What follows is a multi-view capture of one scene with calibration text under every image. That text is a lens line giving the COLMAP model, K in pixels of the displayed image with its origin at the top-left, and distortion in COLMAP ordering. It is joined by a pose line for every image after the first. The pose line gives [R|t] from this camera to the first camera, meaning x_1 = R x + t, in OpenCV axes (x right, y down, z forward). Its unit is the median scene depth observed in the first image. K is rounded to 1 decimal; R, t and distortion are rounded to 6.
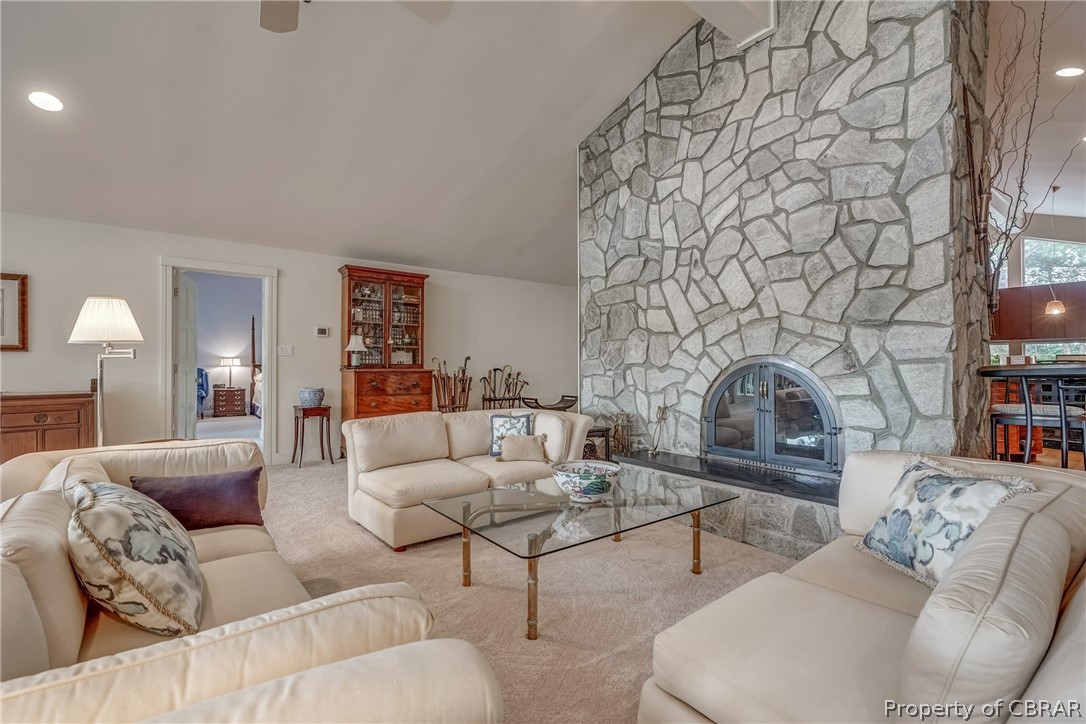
lens RADIAL K [[494.9, 0, 544.6], [0, 494.9, 364.7], [0, 0, 1]] dist [-0.003069, 0.000824]
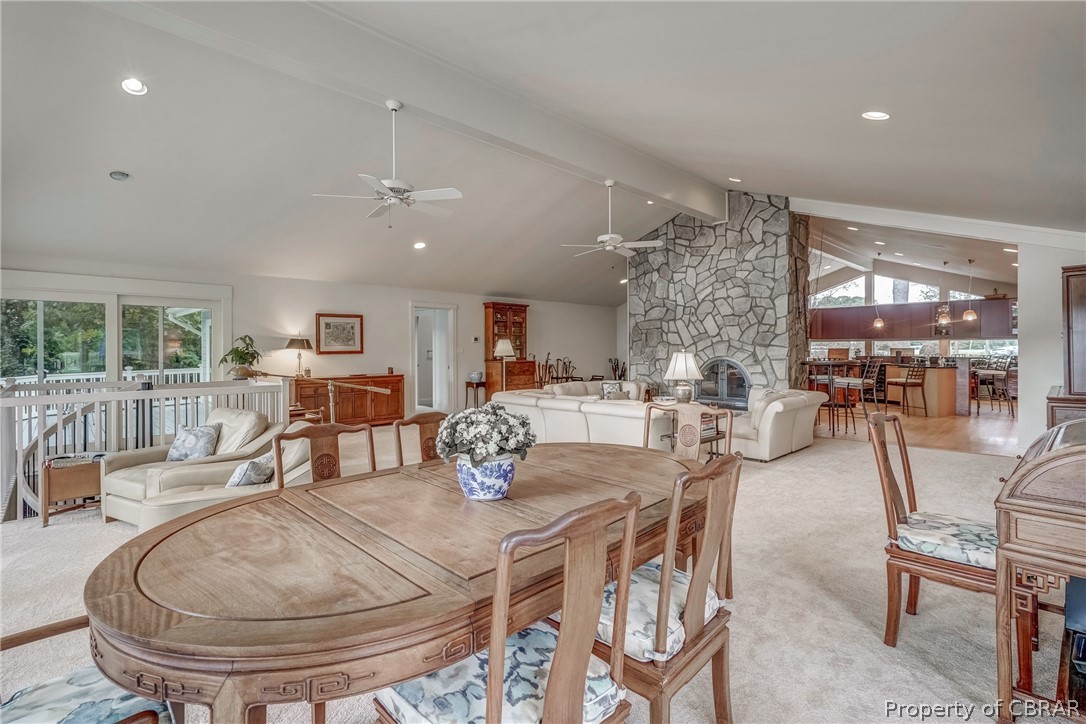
lens RADIAL K [[494.9, 0, 540.0], [0, 494.9, 357.1], [0, 0, 1]] dist [-0.003069, 0.000824]
pose [[0.995497, -0.003624, 0.094720, -0.597849], [0.001960, 0.999842, 0.017659, -0.052483], [-0.094769, -0.017393, 0.995347, -1.171150]]
